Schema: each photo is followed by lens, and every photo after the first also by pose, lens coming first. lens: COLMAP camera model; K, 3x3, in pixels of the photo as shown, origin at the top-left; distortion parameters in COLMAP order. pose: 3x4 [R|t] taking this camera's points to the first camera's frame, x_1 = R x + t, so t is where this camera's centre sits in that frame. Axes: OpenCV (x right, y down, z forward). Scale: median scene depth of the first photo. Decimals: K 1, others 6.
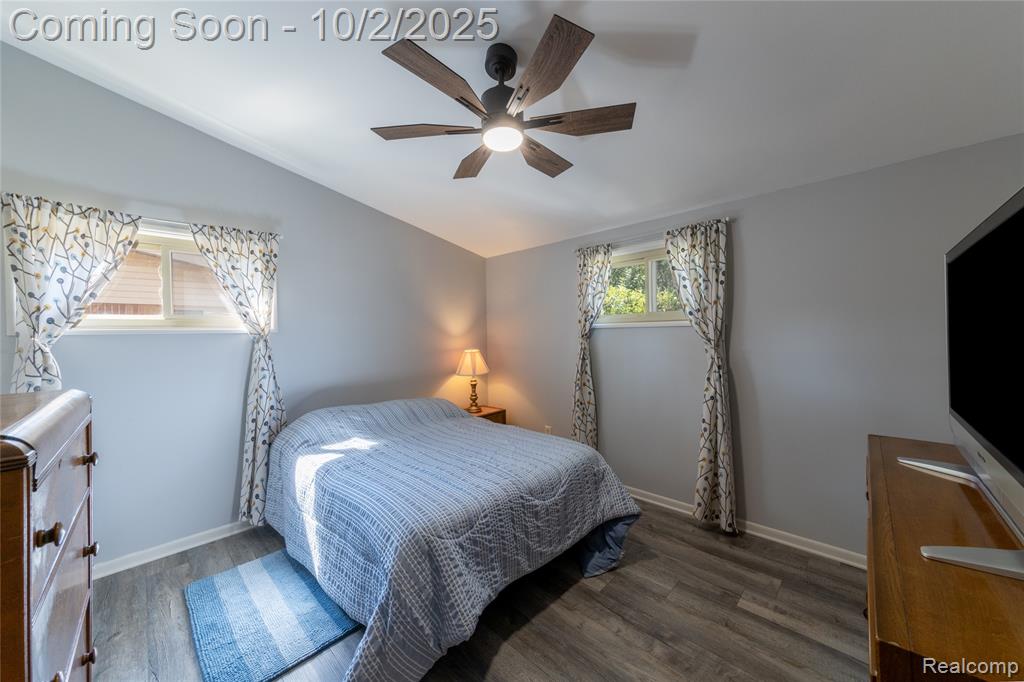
lens RADIAL K [[362.2, 0, 510.1], [0, 362.2, 332.4], [0, 0, 1]] dist [0.001299, 0.000056]
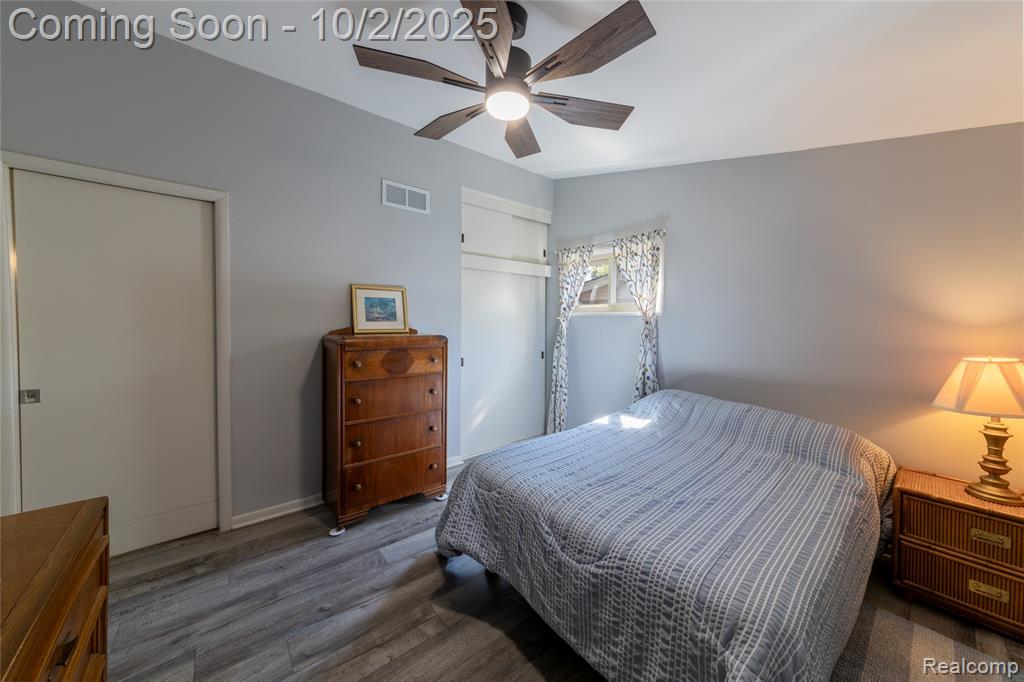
lens RADIAL K [[362.2, 0, 517.7], [0, 362.2, 326.5], [0, 0, 1]] dist [0.001299, 0.000056]
pose [[-0.088983, 0.035936, -0.995385, 0.822778], [-0.003233, 0.999333, 0.036367, -0.008065], [0.996028, 0.006454, -0.088808, 0.993222]]
